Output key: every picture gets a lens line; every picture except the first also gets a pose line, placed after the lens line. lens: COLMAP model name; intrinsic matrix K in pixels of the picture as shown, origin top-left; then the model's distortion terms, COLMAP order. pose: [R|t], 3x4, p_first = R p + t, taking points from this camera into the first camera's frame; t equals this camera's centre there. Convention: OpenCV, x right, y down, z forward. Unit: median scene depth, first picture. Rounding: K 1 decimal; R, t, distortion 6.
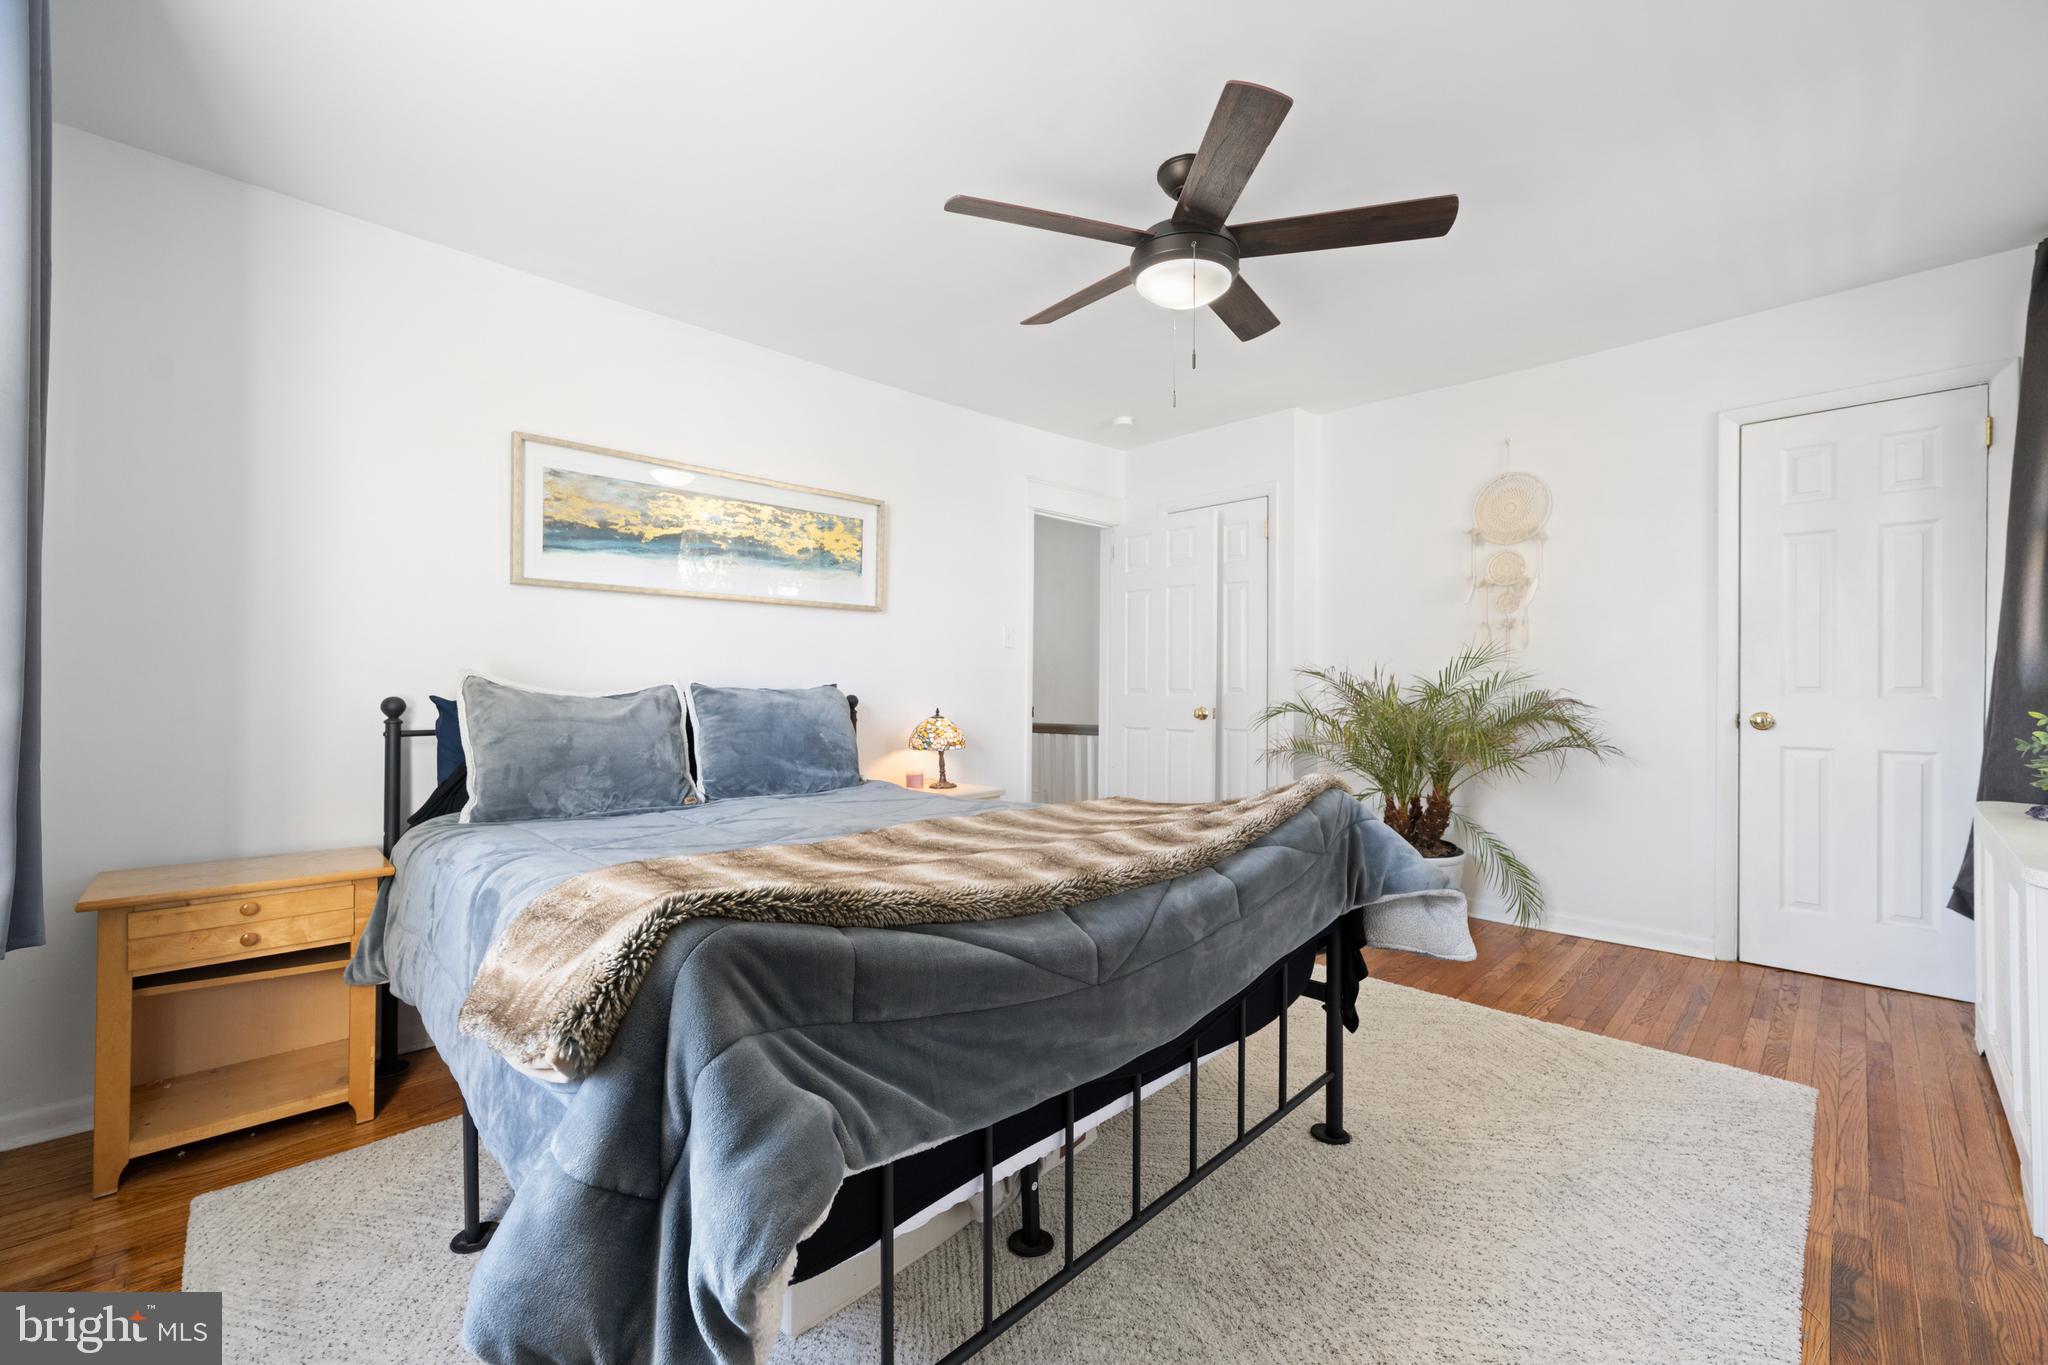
lens RADIAL K [[824.0, 0, 1024.7], [0, 824.0, 685.6], [0, 0, 1]] dist [-0.001796, -0.000027]
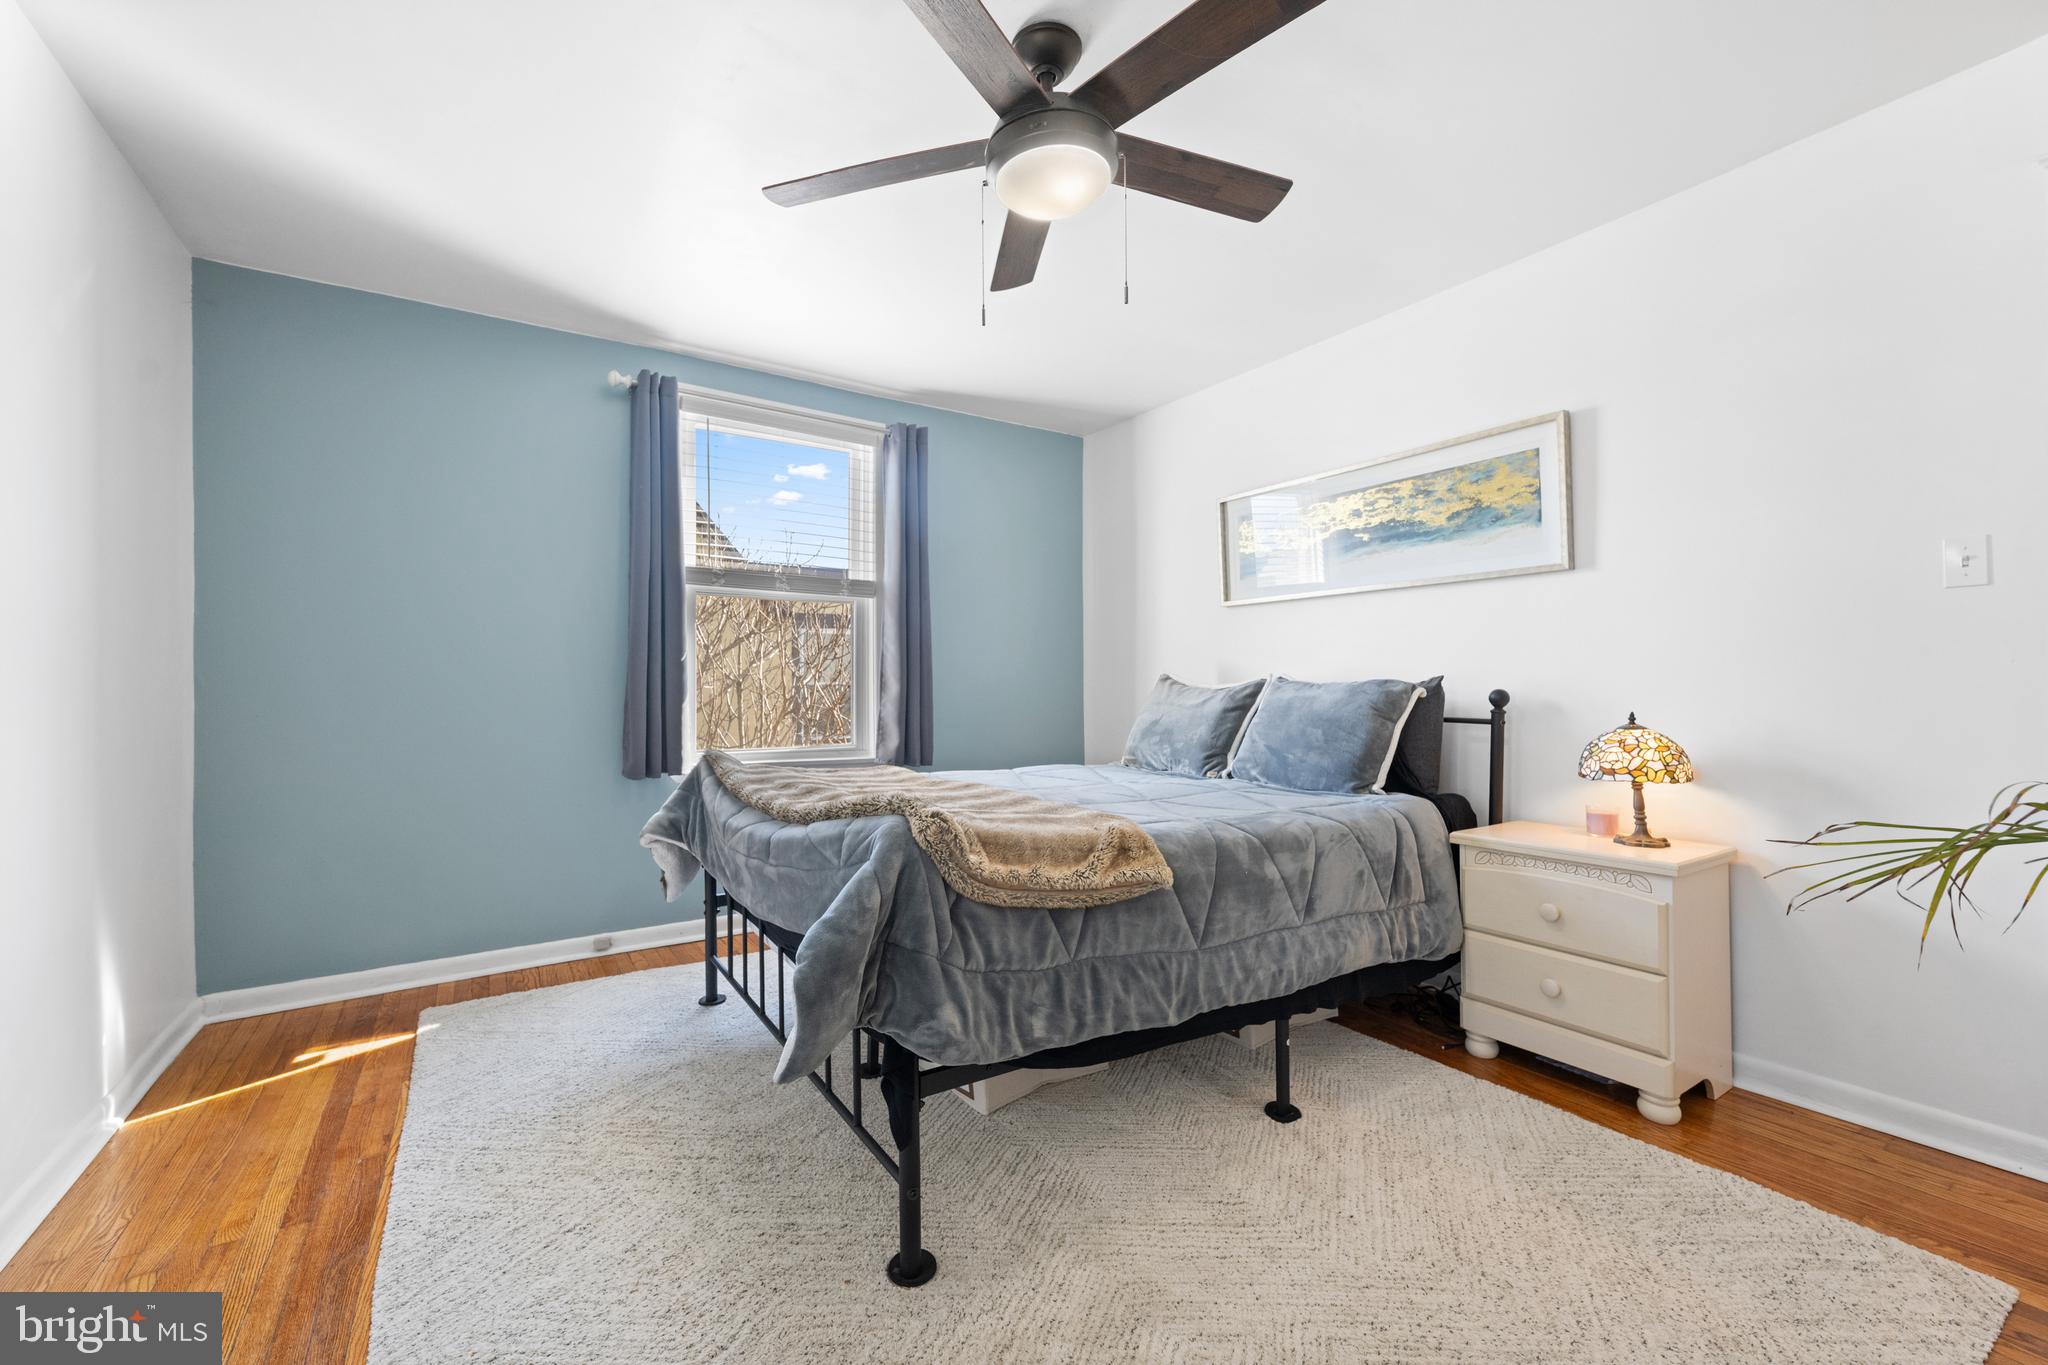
lens RADIAL K [[824.0, 0, 1013.7], [0, 824.0, 676.5], [0, 0, 1]] dist [-0.001796, -0.000027]
pose [[-0.203217, -0.010603, -0.979076, 0.626776], [0.004696, 0.999919, -0.011804, 0.006486], [0.979122, -0.006996, -0.203151, 0.718528]]
